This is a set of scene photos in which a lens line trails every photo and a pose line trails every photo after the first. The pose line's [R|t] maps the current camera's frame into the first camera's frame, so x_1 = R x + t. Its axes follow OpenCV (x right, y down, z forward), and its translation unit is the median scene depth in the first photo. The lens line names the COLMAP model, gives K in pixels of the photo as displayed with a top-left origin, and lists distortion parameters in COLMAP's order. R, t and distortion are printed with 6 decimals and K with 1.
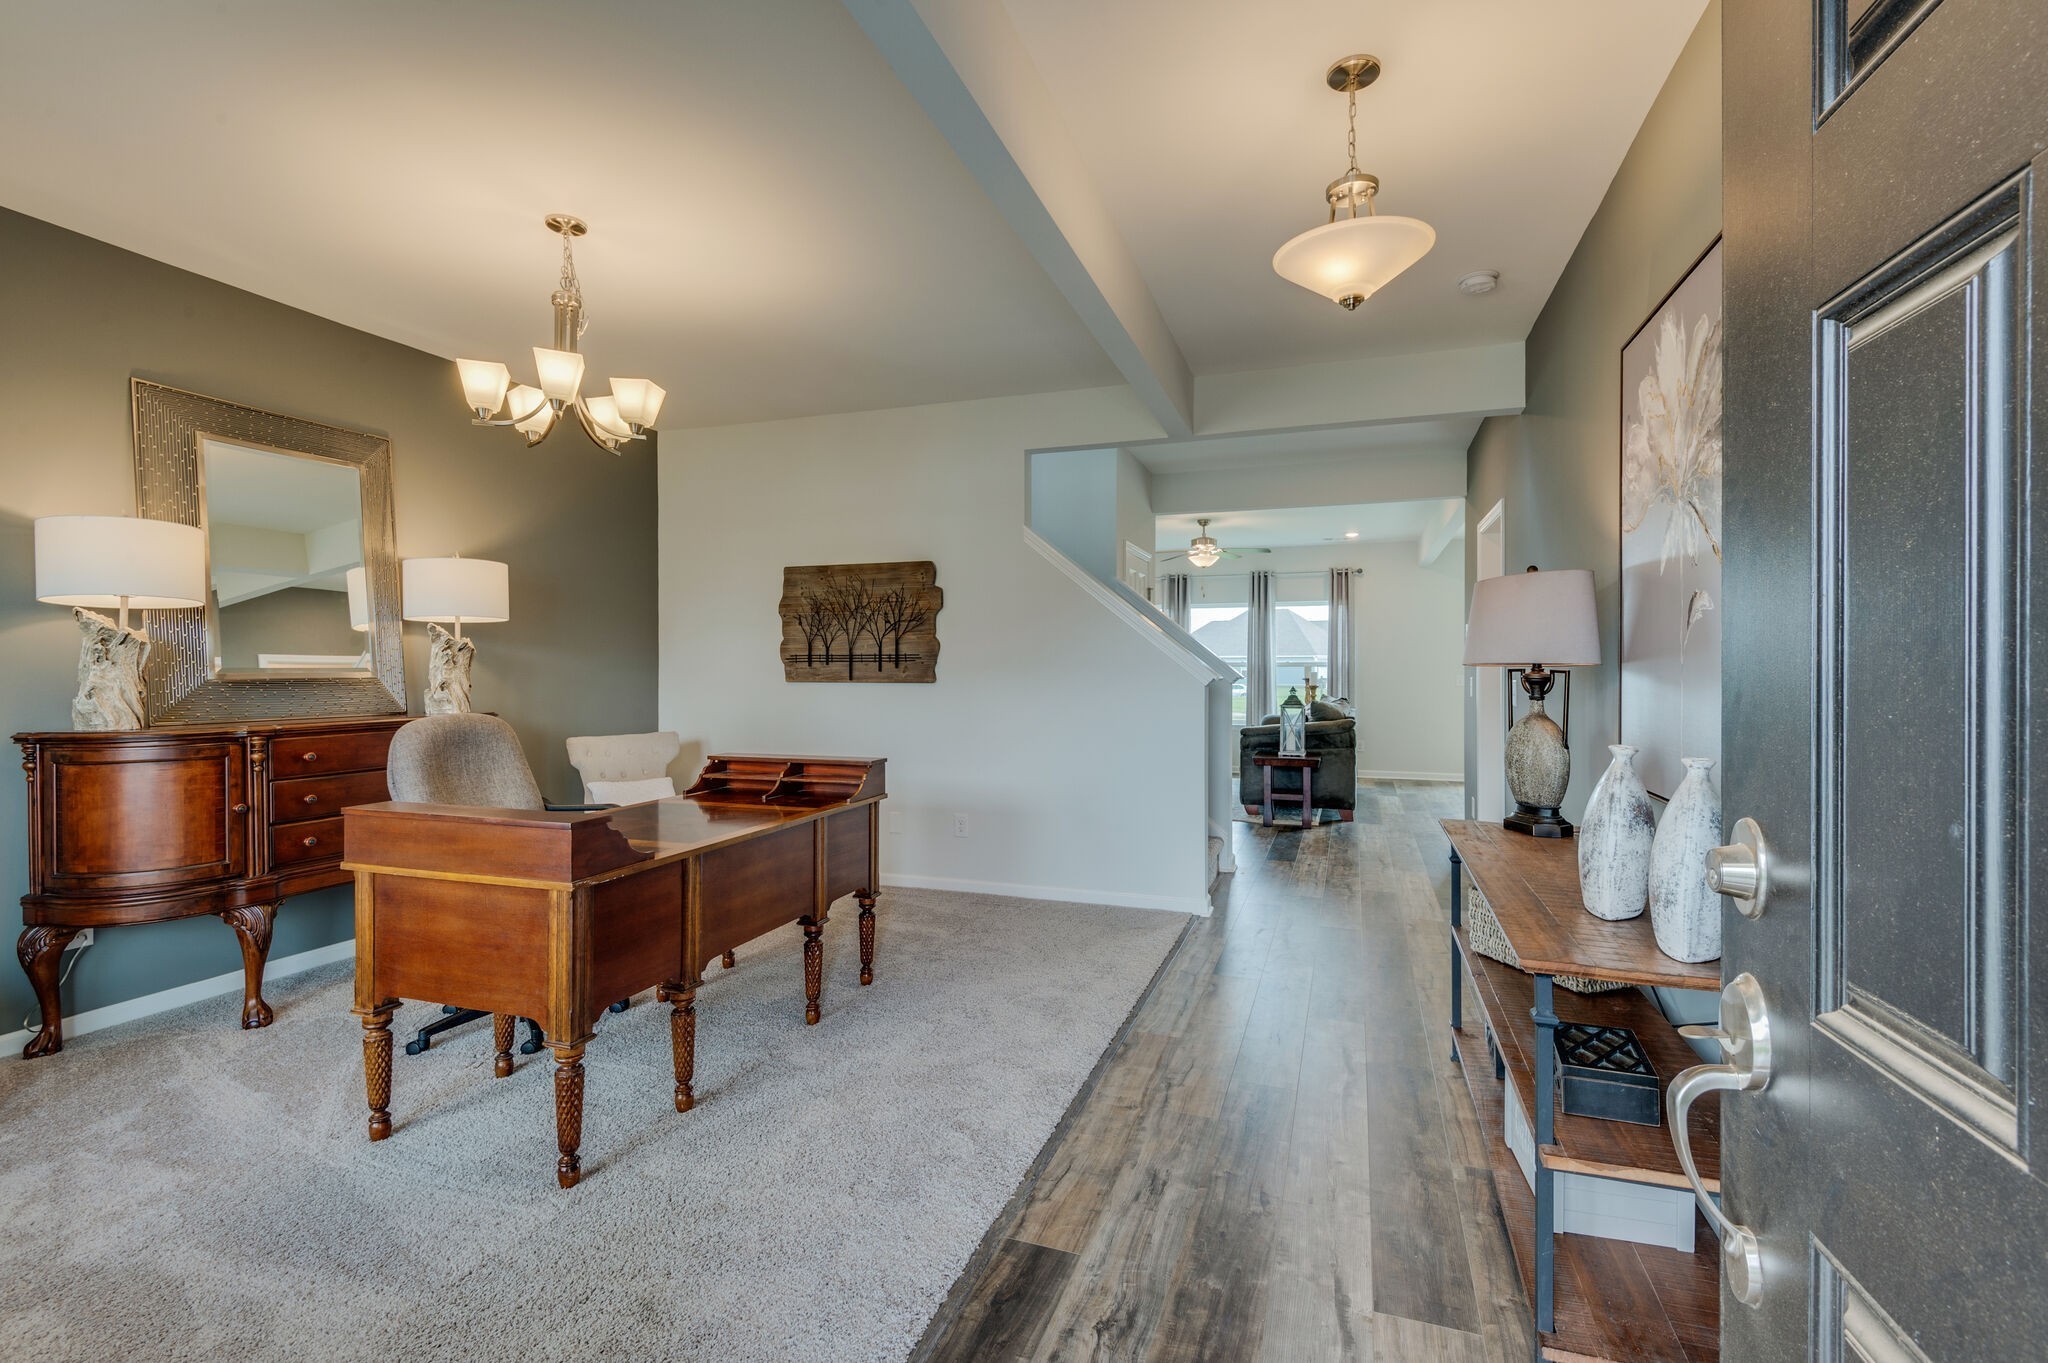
lens RADIAL K [[916.2, 0, 1027.2], [0, 916.2, 677.4], [0, 0, 1]] dist [0.027585, -0.020814]
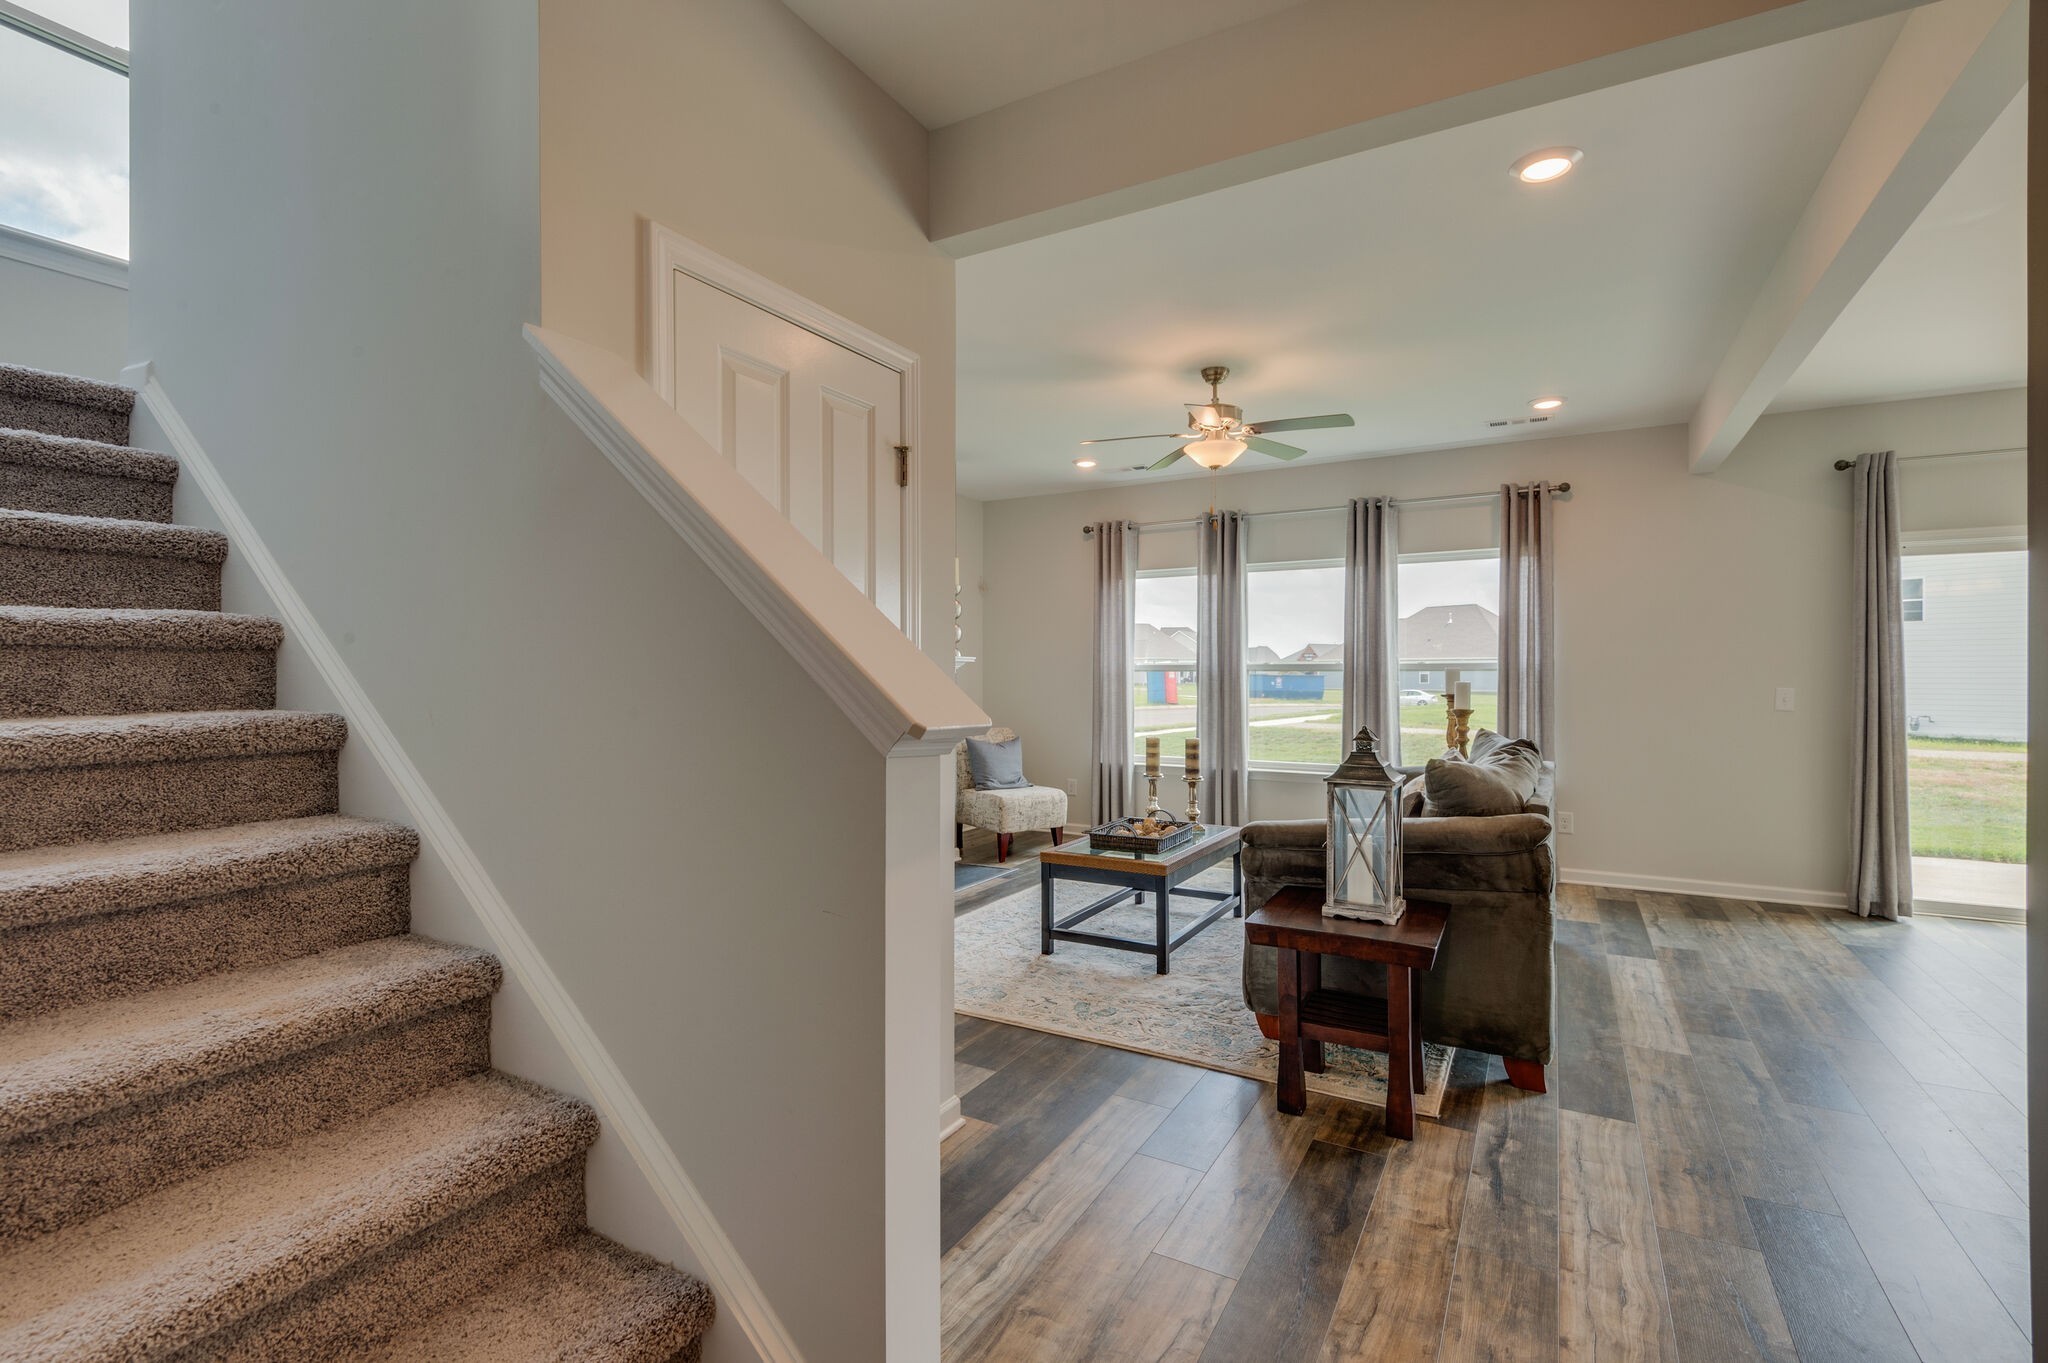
lens RADIAL K [[847.1, 0, 1058.2], [0, 847.1, 682.5], [0, 0, 1]] dist [-0.004153, -0.000358]
pose [[0.982635, 0.006271, -0.185442, 0.187193], [-0.006383, 0.999980, -0.000006, -0.004328], [0.185439, 0.001189, 0.982655, 0.525674]]
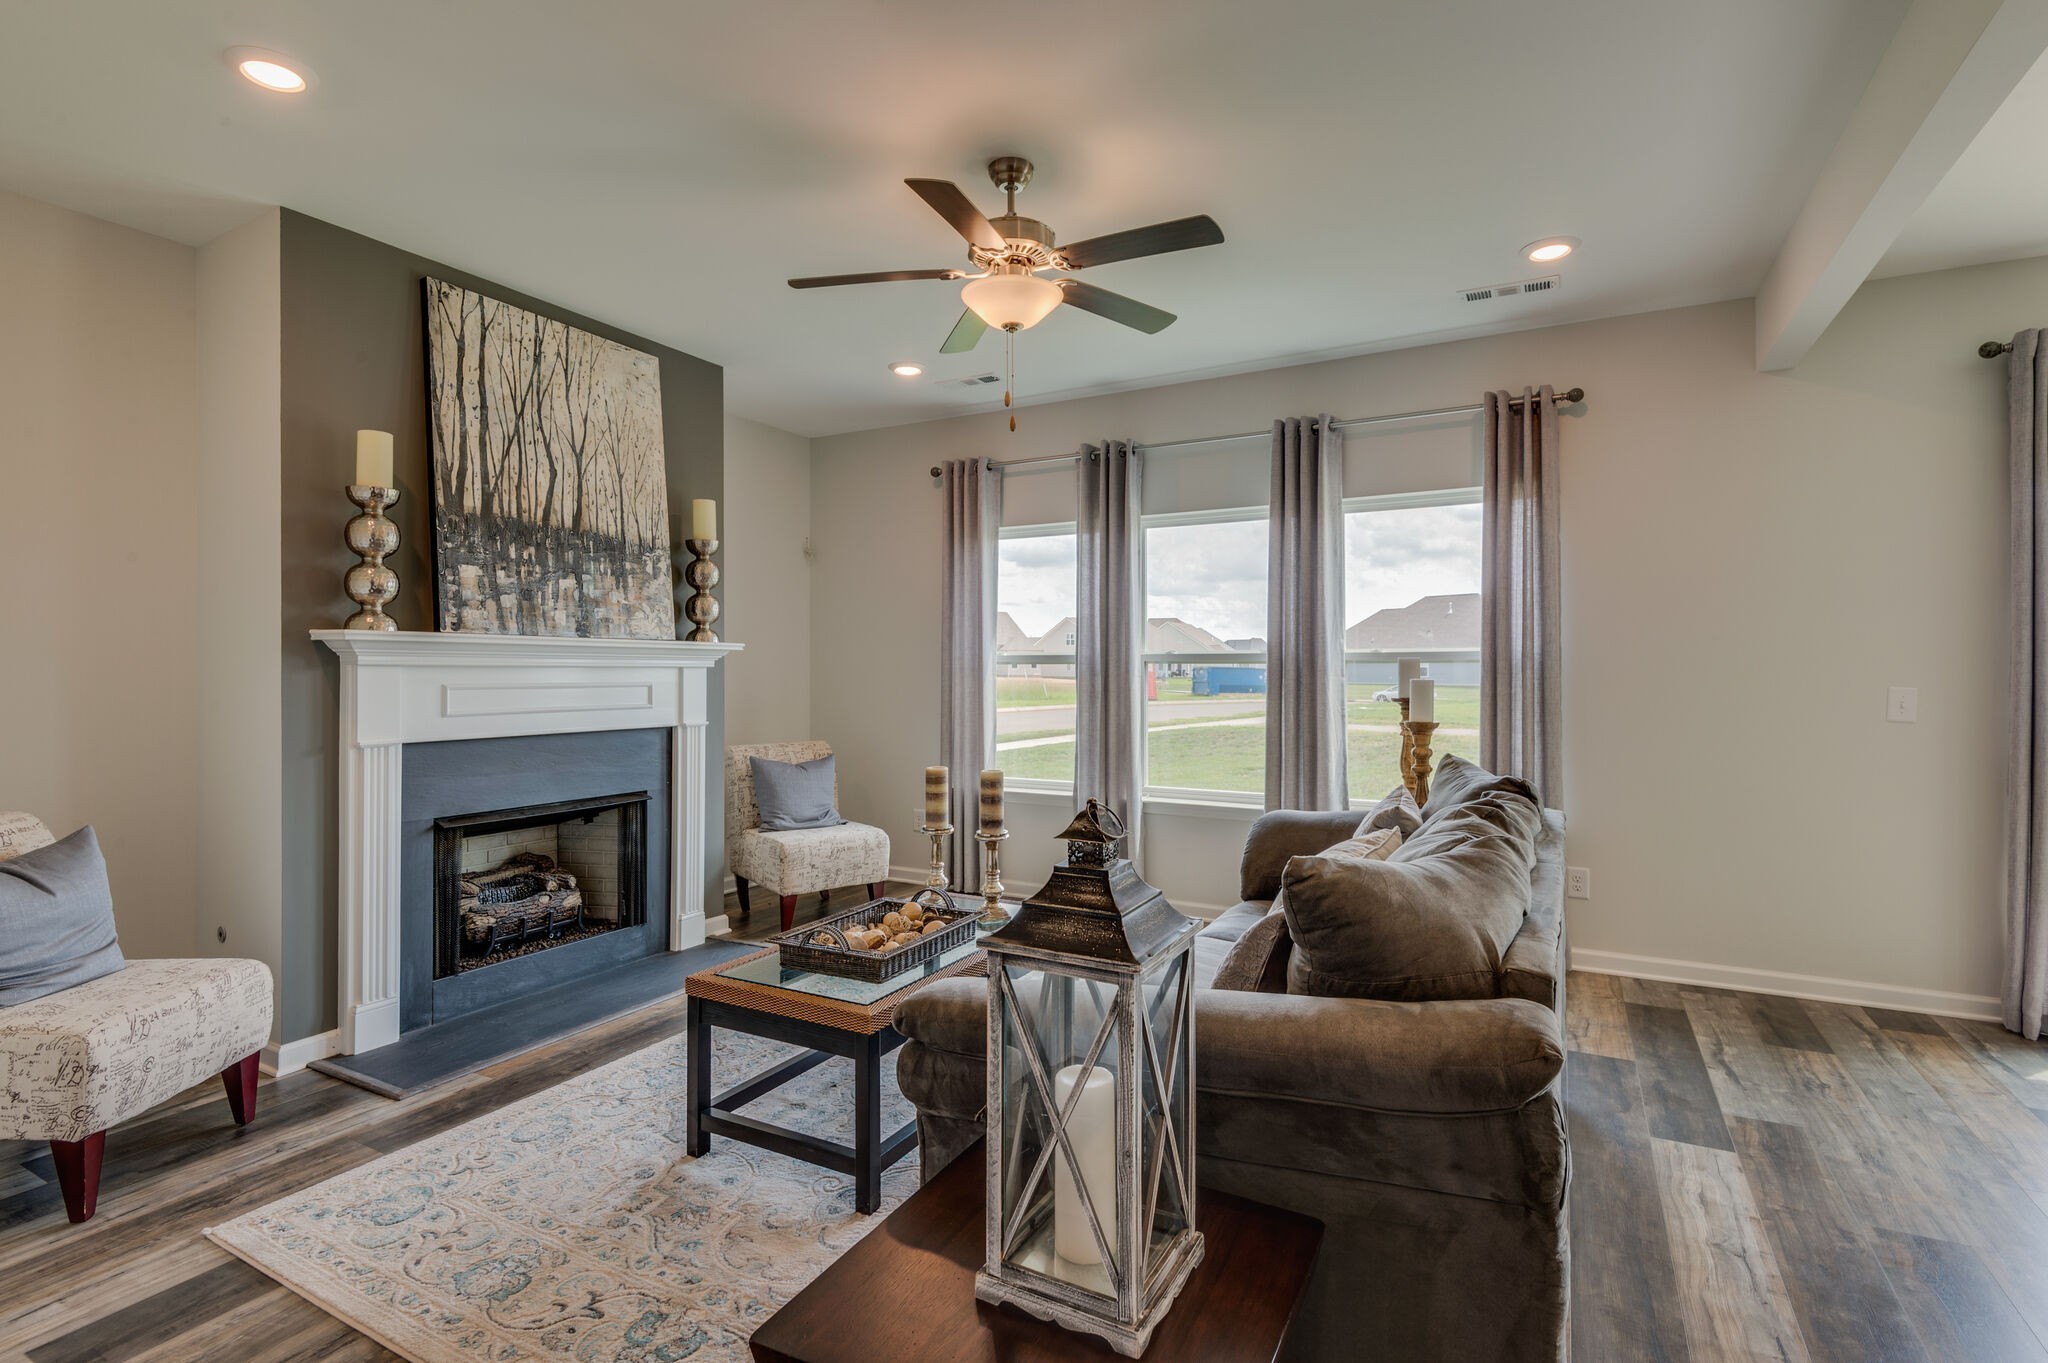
lens RADIAL K [[872.5, 0, 1076.8], [0, 872.5, 672.8], [0, 0, 1]] dist [0.001765, -0.005052]
pose [[0.987038, 0.004482, -0.160426, 0.248659], [-0.004987, 0.999984, -0.002744, -0.007115], [0.160411, 0.003509, 0.987044, 0.700092]]
